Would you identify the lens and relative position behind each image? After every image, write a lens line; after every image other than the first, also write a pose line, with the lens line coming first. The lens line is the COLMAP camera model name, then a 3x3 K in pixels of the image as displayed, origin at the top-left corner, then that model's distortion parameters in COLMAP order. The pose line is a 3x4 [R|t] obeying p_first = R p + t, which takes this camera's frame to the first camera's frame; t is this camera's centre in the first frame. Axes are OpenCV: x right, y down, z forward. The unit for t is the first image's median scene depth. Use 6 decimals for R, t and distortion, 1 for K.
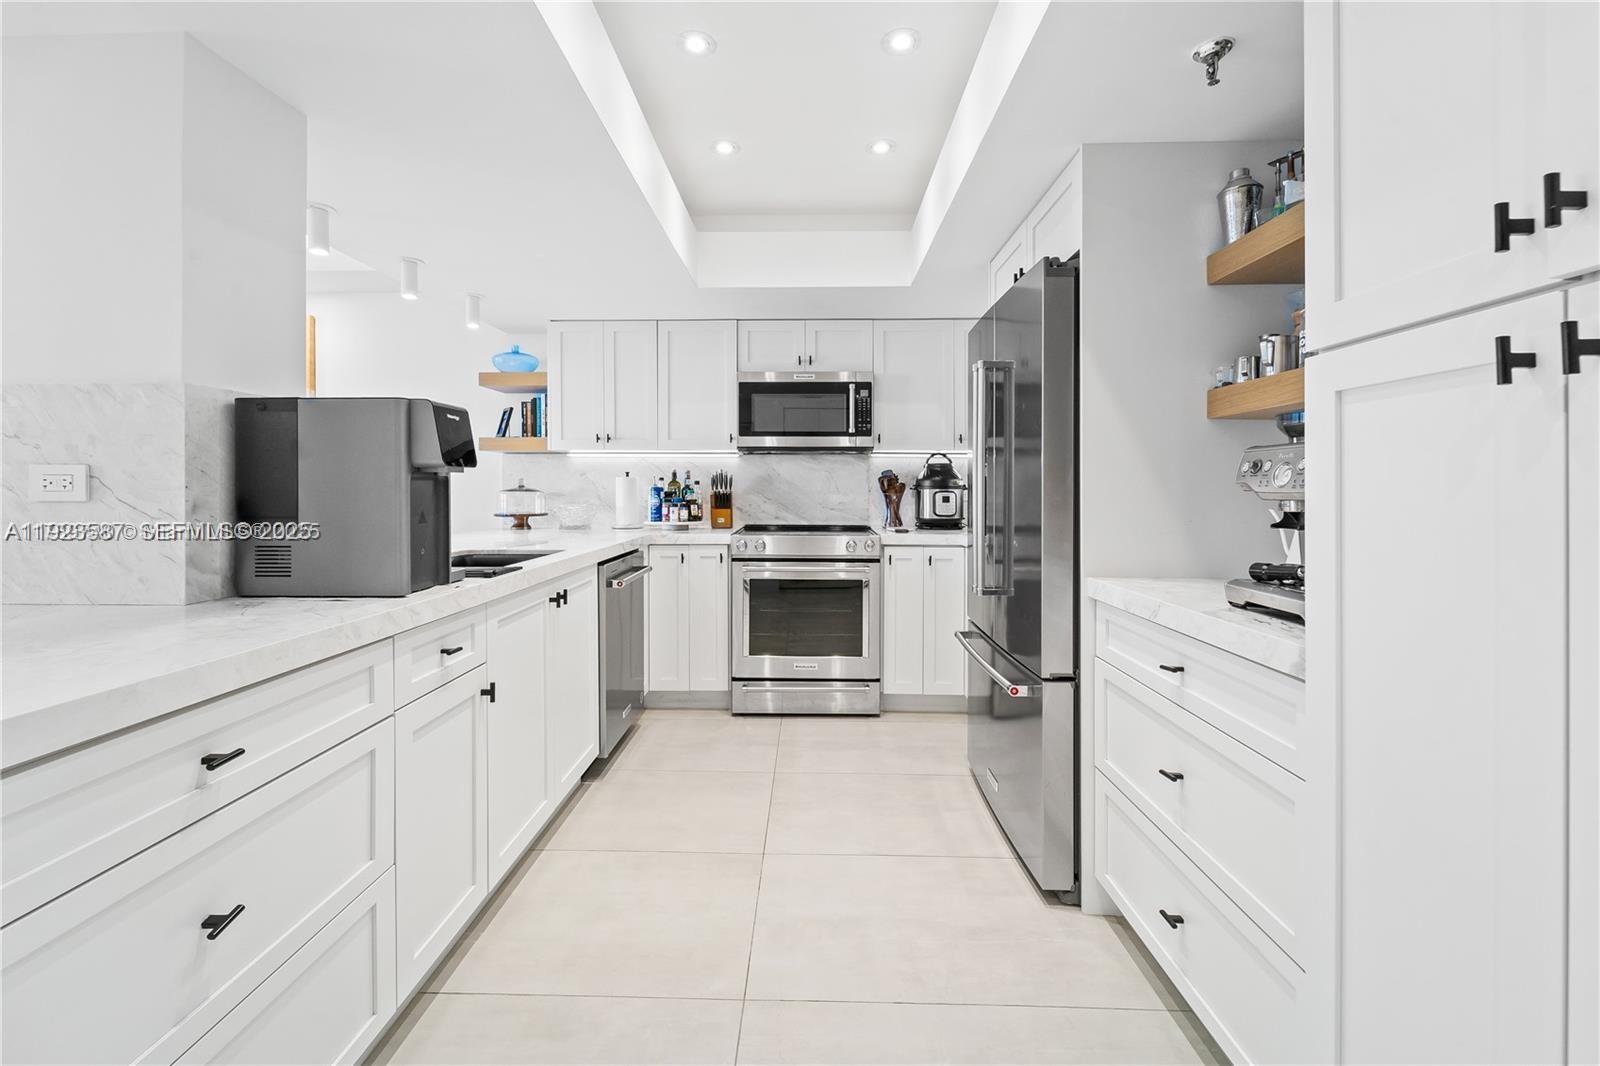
lens RADIAL K [[656.4, 0, 792.2], [0, 656.4, 490.1], [0, 0, 1]] dist [0.006683, -0.001230]
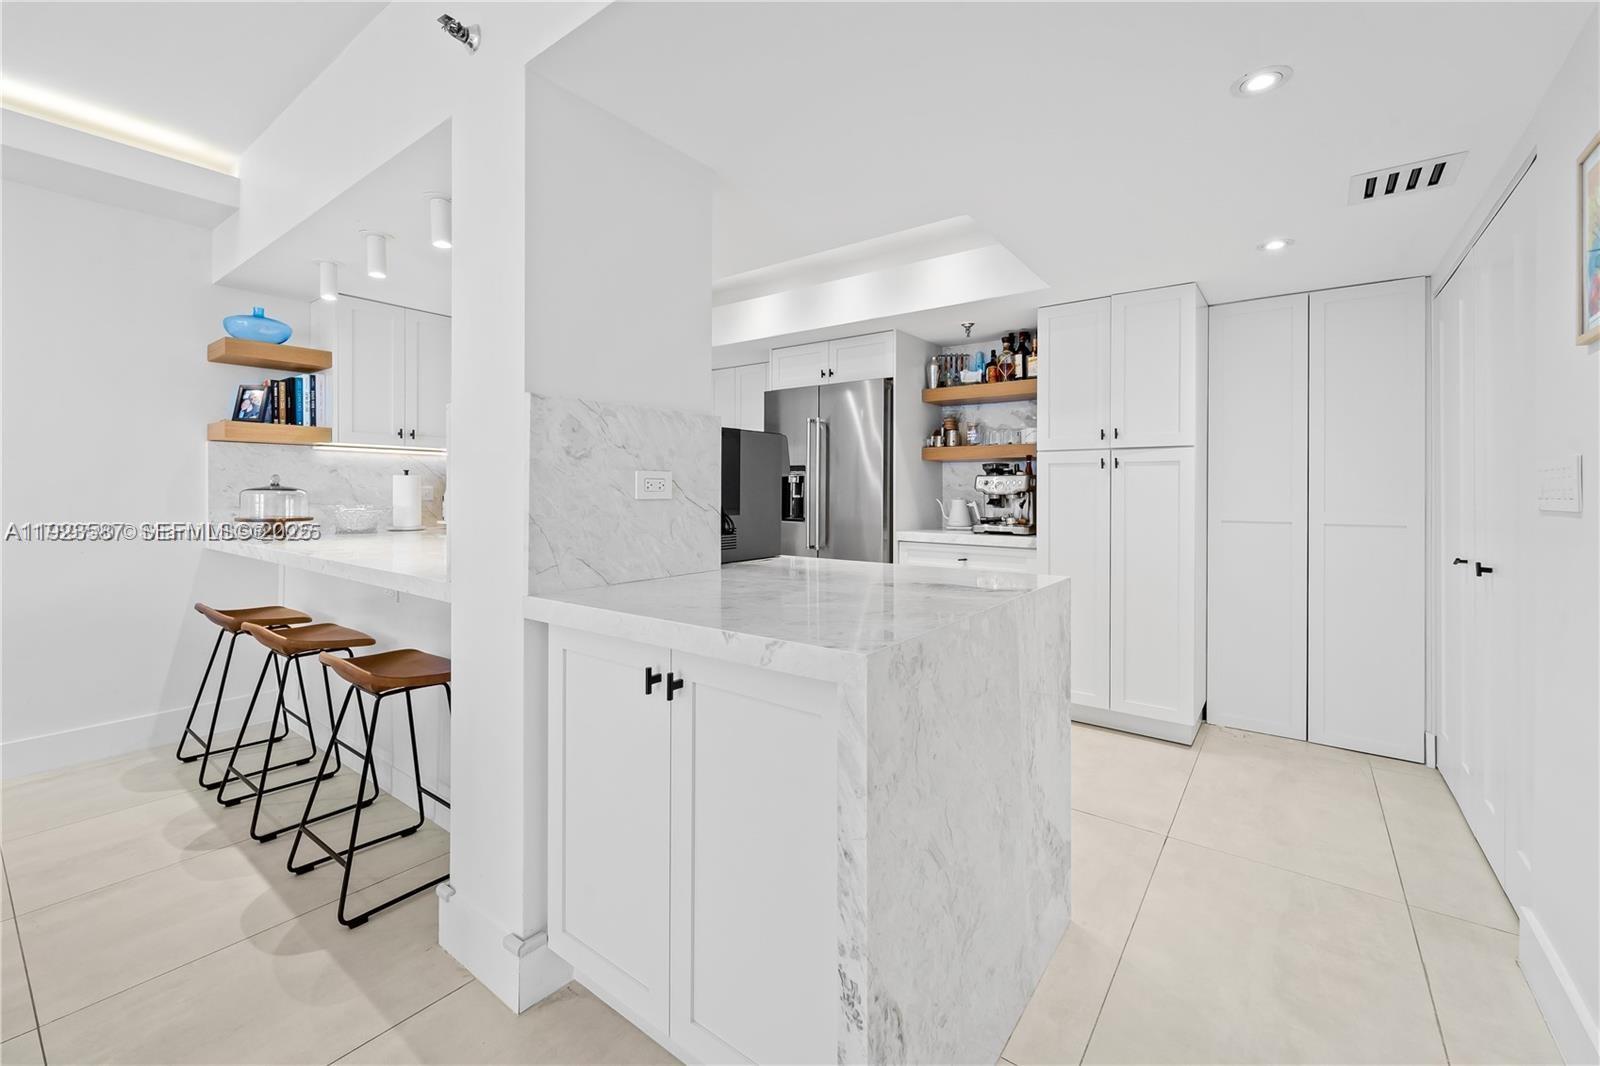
lens RADIAL K [[656.4, 0, 790.9], [0, 656.4, 491.9], [0, 0, 1]] dist [0.006683, -0.001230]
pose [[0.586233, -0.001445, 0.810141, -0.836826], [-0.002245, 0.999992, 0.003408, -0.000983], [-0.810139, -0.003817, 0.586225, 0.011653]]
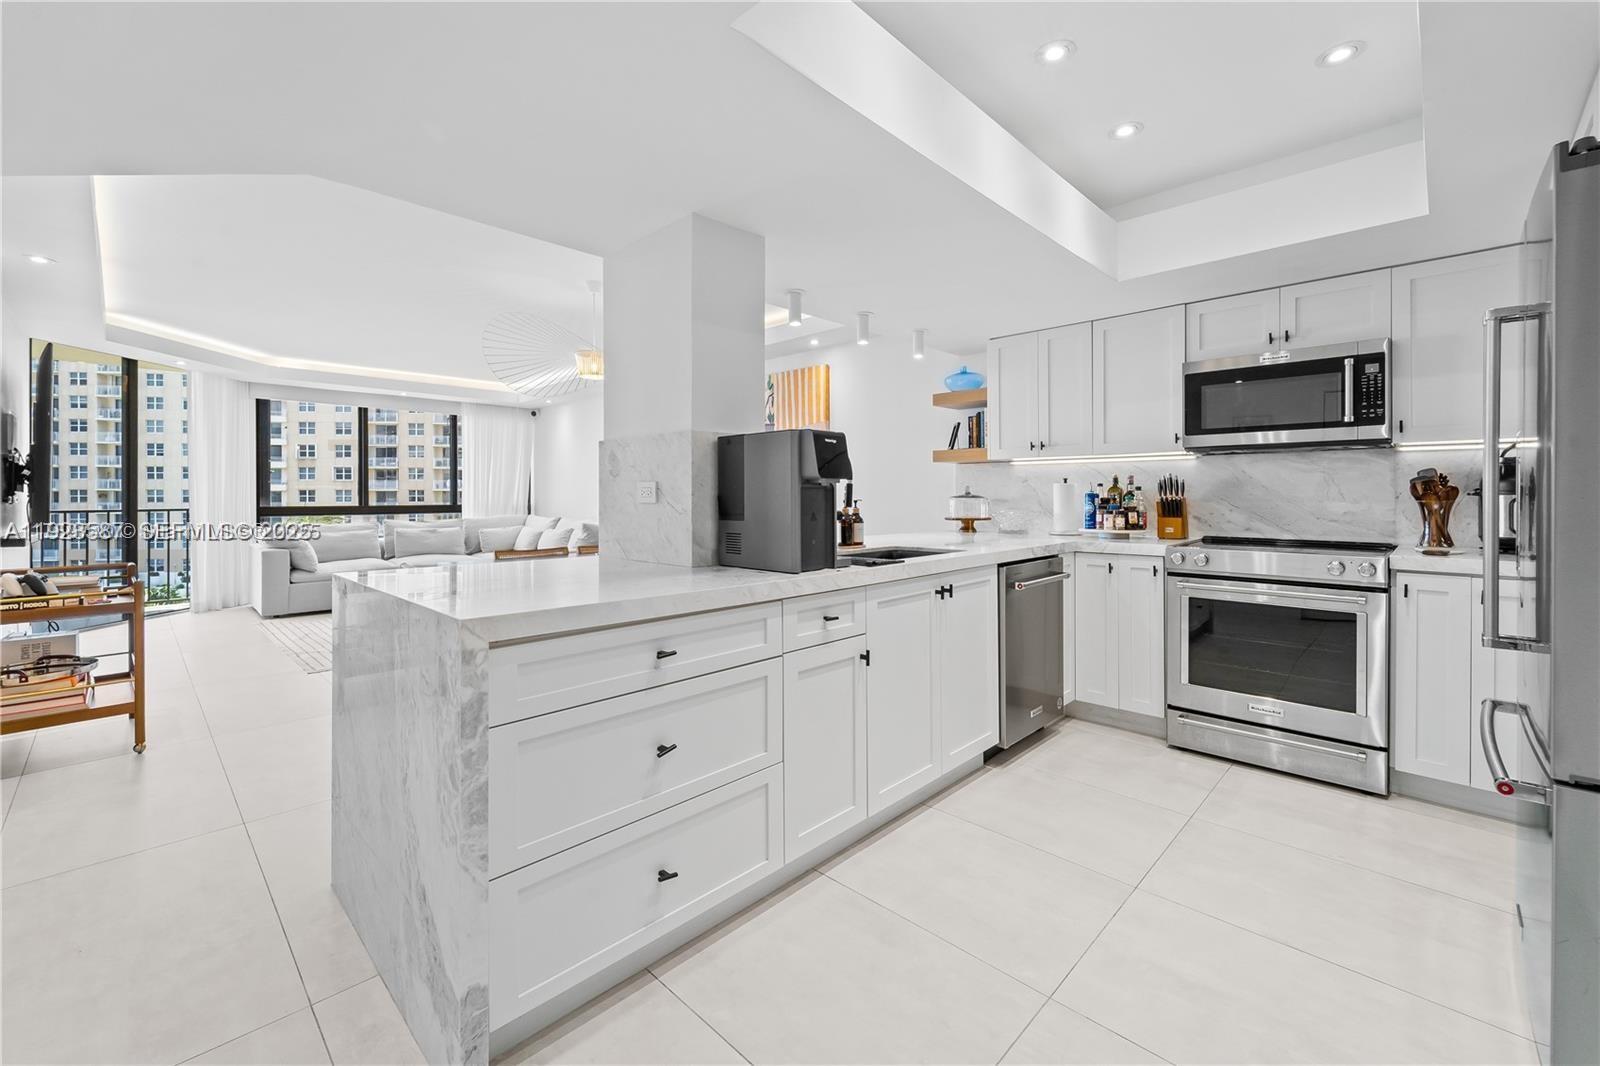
lens RADIAL K [[656.4, 0, 804.4], [0, 656.4, 499.3], [0, 0, 1]] dist [0.006683, -0.001230]
pose [[0.738788, 0.002150, -0.673934, 0.155489], [0.000464, 0.999993, 0.003700, 0.000597], [0.673937, -0.003046, 0.738782, -0.002006]]
